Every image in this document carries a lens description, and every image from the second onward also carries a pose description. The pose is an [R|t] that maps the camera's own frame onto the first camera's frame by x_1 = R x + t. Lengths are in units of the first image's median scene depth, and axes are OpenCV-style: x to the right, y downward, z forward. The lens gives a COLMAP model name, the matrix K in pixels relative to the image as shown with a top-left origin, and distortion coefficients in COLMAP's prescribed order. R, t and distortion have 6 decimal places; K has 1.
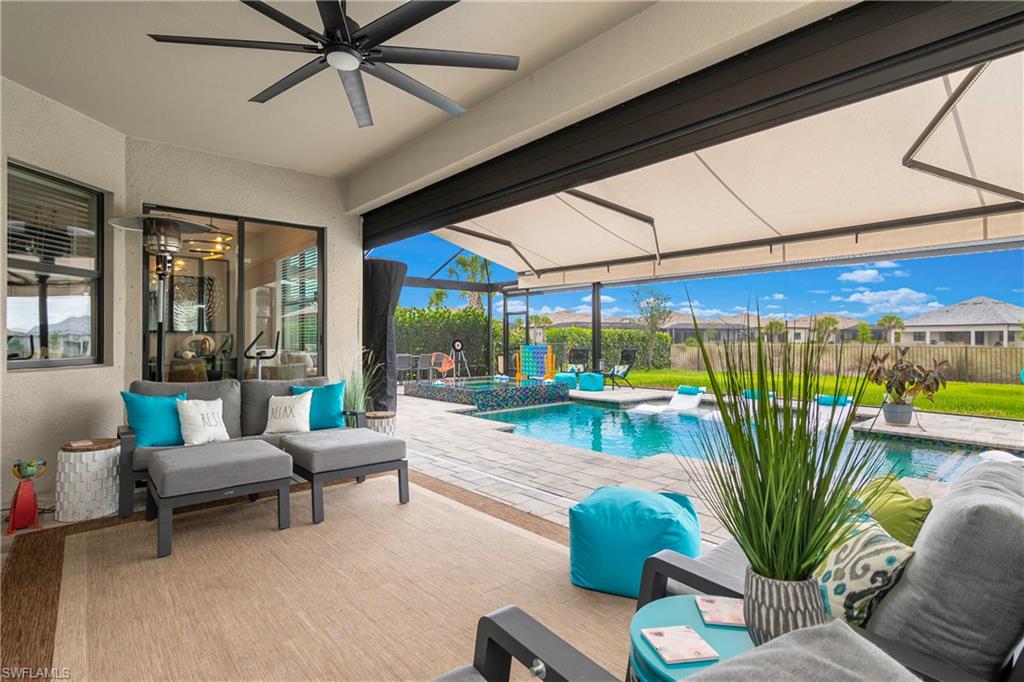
lens RADIAL K [[569.3, 0, 512.0], [0, 569.3, 341.0], [0, 0, 1]] dist [-0.003583, -0.001228]
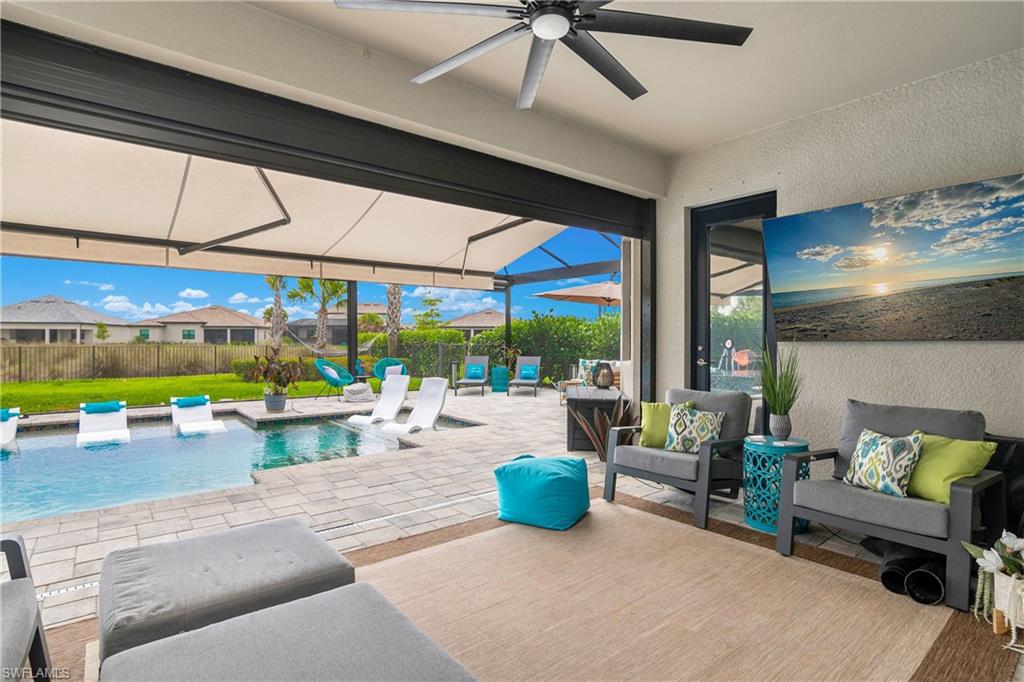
lens RADIAL K [[501.9, 0, 525.5], [0, 501.9, 341.1], [0, 0, 1]] dist [-0.028740, -0.000871]
pose [[-0.011074, -0.010966, 0.999879, -0.309457], [-0.001150, 0.999939, 0.010954, -0.017546], [-0.999938, -0.001029, -0.011086, 0.298371]]
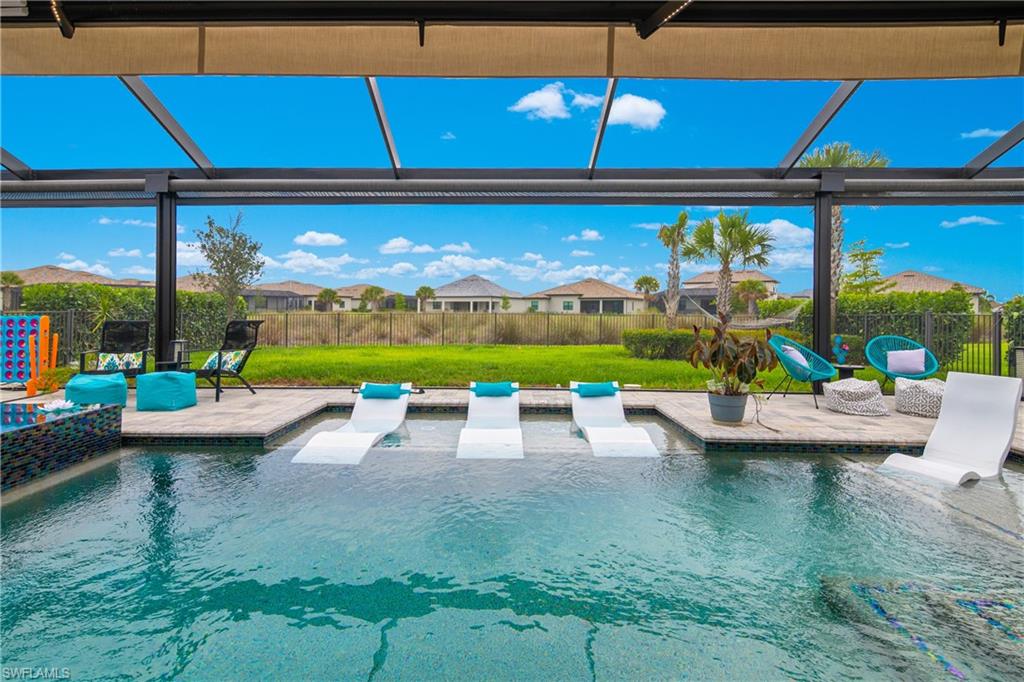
lens RADIAL K [[471.8, 0, 510.2], [0, 471.8, 309.3], [0, 0, 1]] dist [0.001732, -0.000227]
pose [[0.640980, 0.002836, 0.767552, 0.014984], [-0.004819, 0.999988, 0.000329, 0.000182], [-0.767542, -0.003910, 0.640986, 0.553368]]
